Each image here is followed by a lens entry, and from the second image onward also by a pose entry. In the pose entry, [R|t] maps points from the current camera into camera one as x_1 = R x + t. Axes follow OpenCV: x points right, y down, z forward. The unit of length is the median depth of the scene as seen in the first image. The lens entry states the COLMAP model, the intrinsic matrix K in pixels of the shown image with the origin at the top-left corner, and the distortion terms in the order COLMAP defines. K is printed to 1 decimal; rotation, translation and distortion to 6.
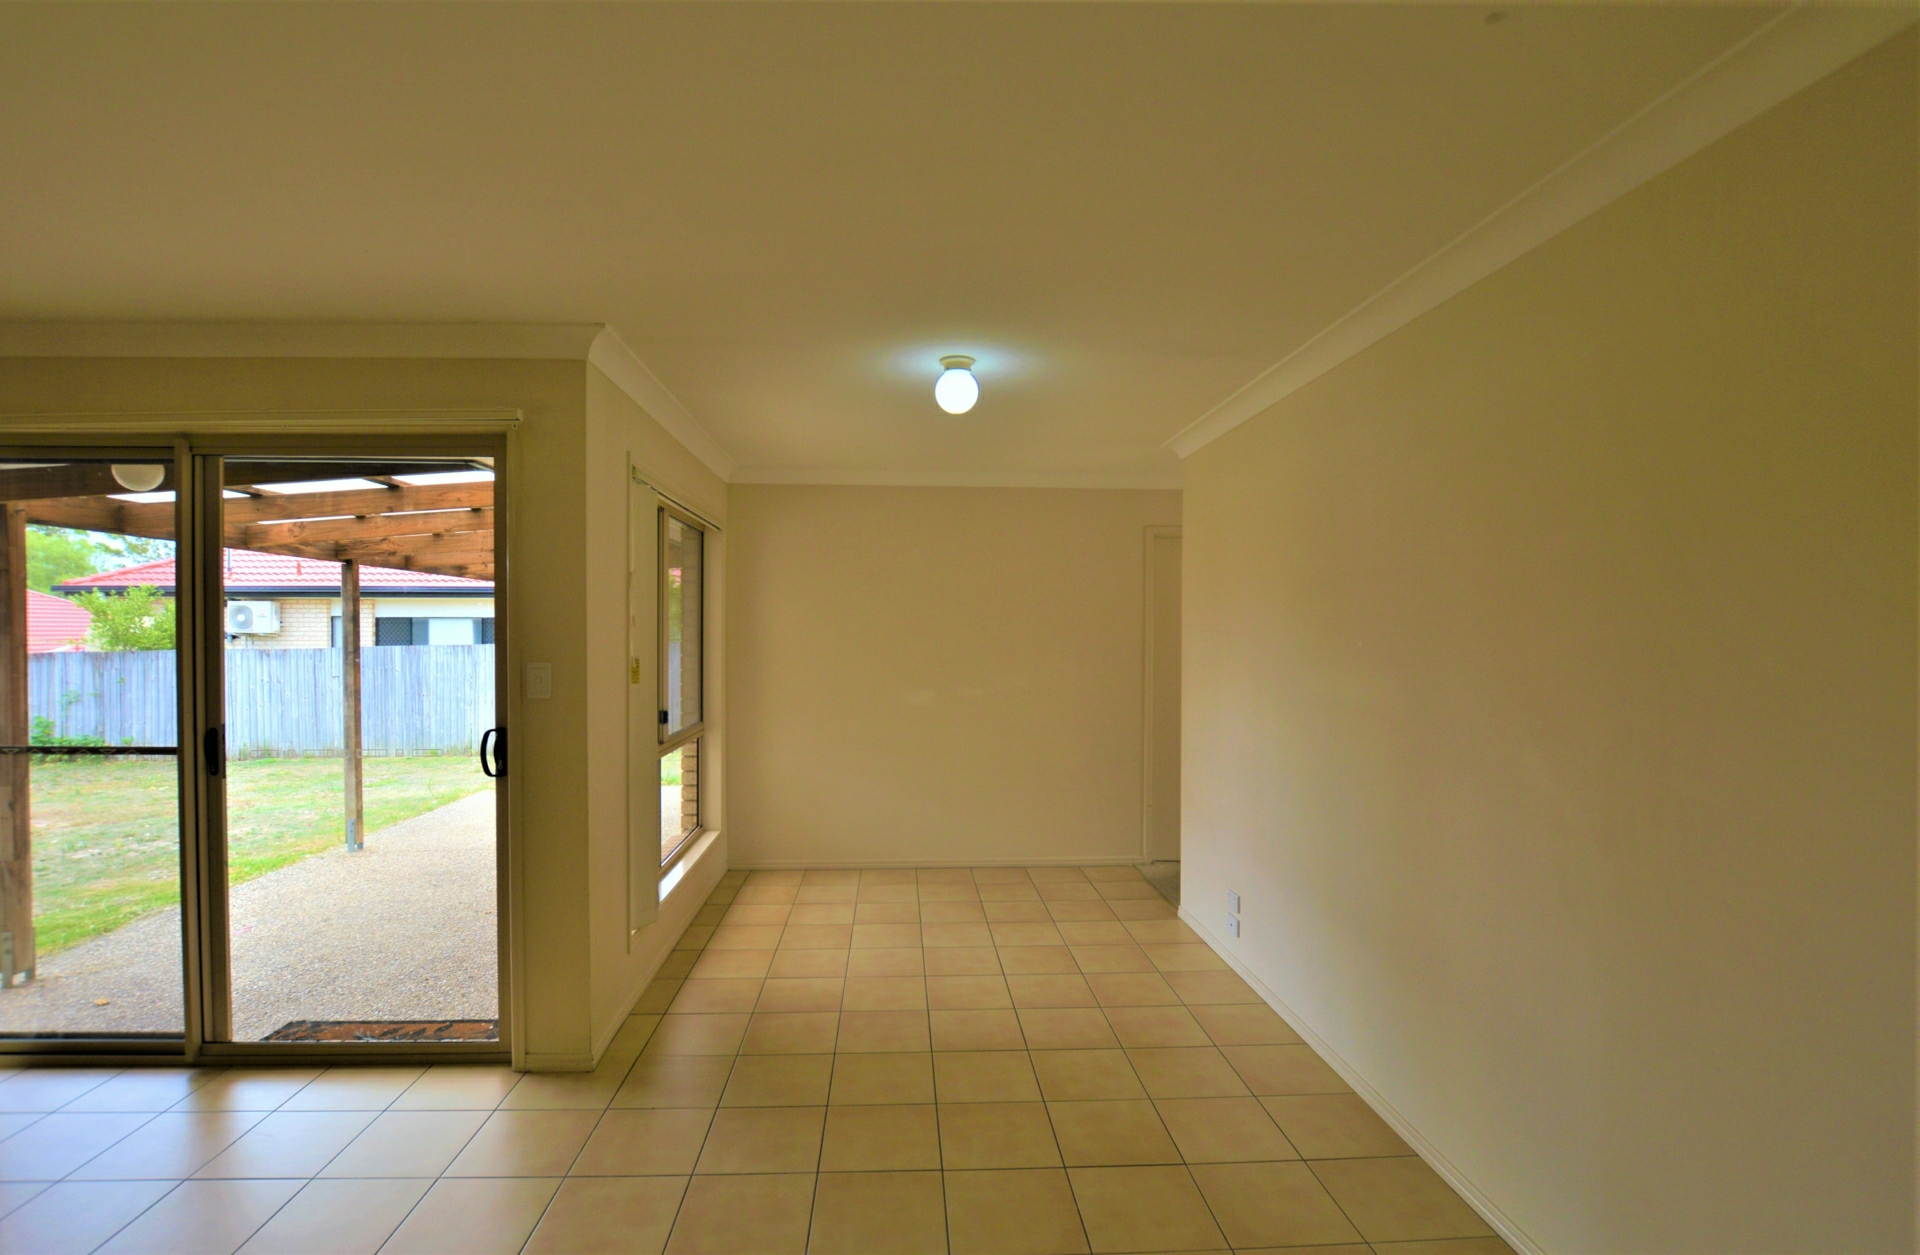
lens RADIAL K [[913.3, 0, 960.0], [0, 913.3, 627.5], [0, 0, 1]] dist [-0.004383, -0.012869]
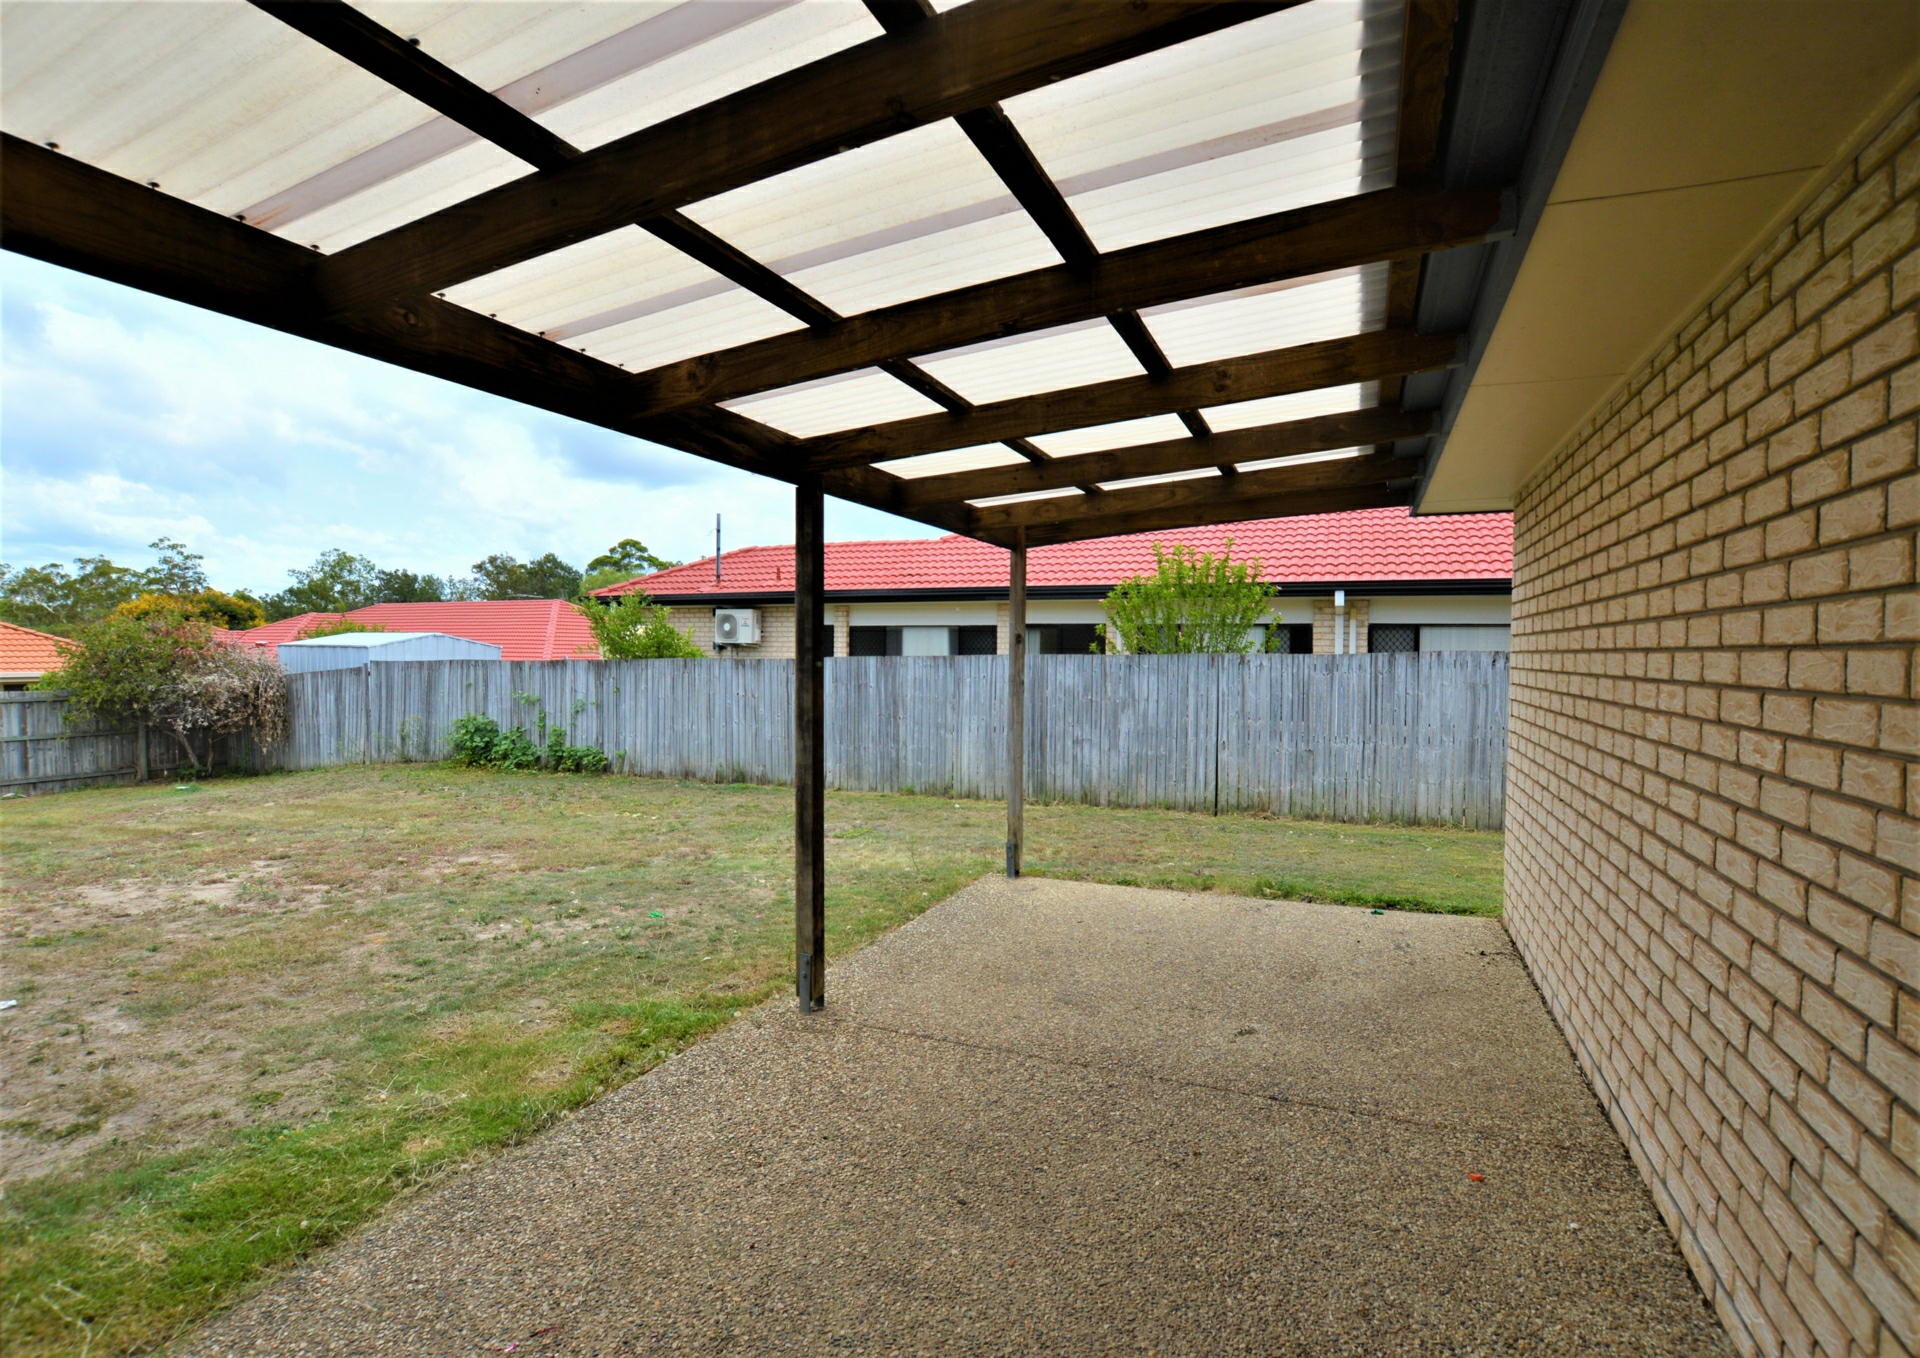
lens RADIAL K [[879.2, 0, 960.0], [0, 879.2, 679.0], [0, 0, 1]] dist [0.002024, 0.000164]
pose [[0.901694, 0.021625, -0.431834, -0.208105], [-0.009707, 0.999509, 0.029784, 0.016398], [0.432266, -0.022665, 0.901461, 0.326481]]
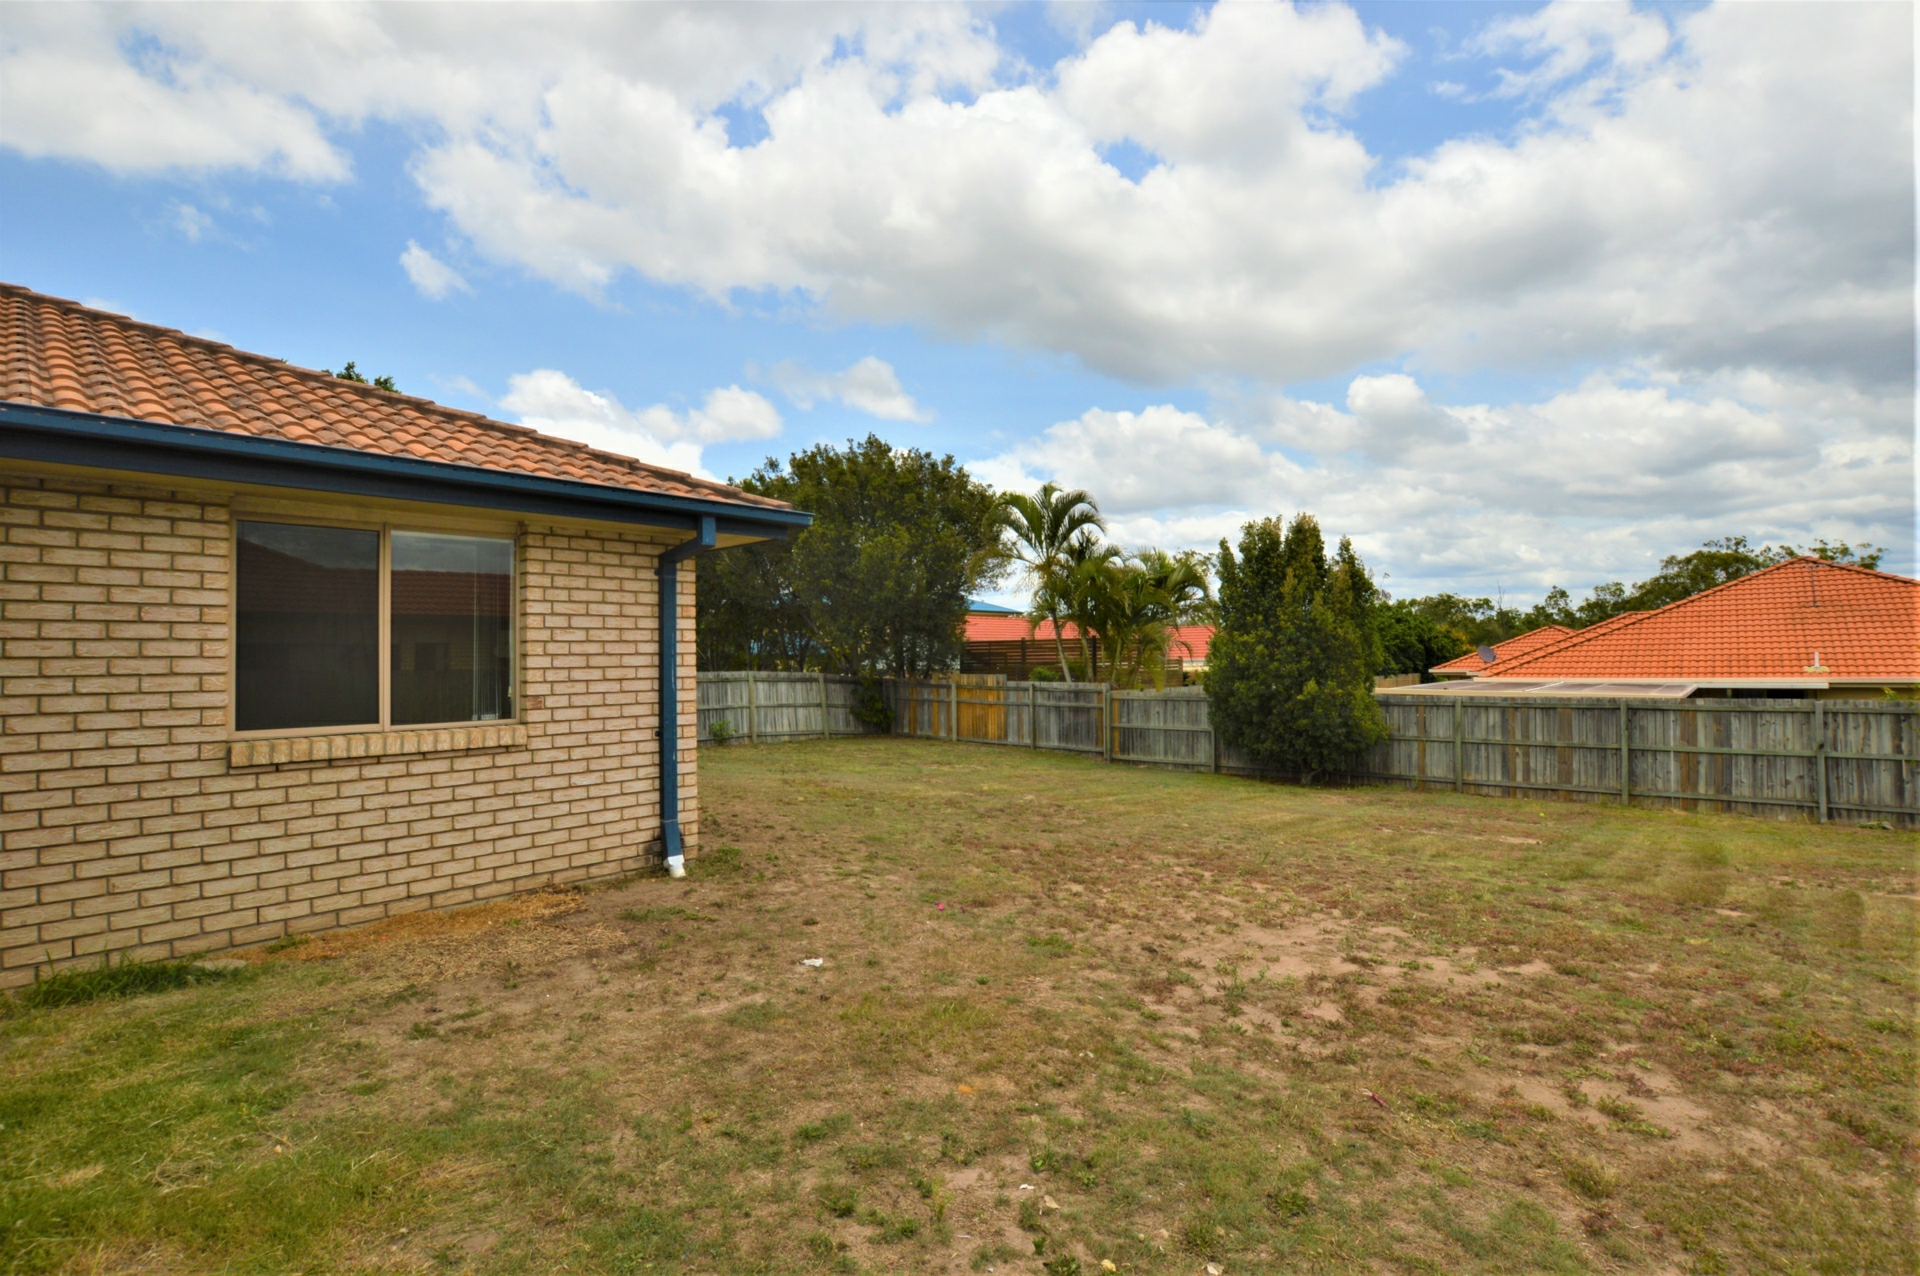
lens RADIAL K [[908.5, 0, 960.0], [0, 908.5, 638.0], [0, 0, 1]] dist [-0.025235, 0.000035]
pose [[-0.699556, -0.003001, -0.714571, -0.487281], [0.008325, 0.999889, -0.012349, 0.013876], [0.714529, -0.014587, -0.699454, 0.911329]]
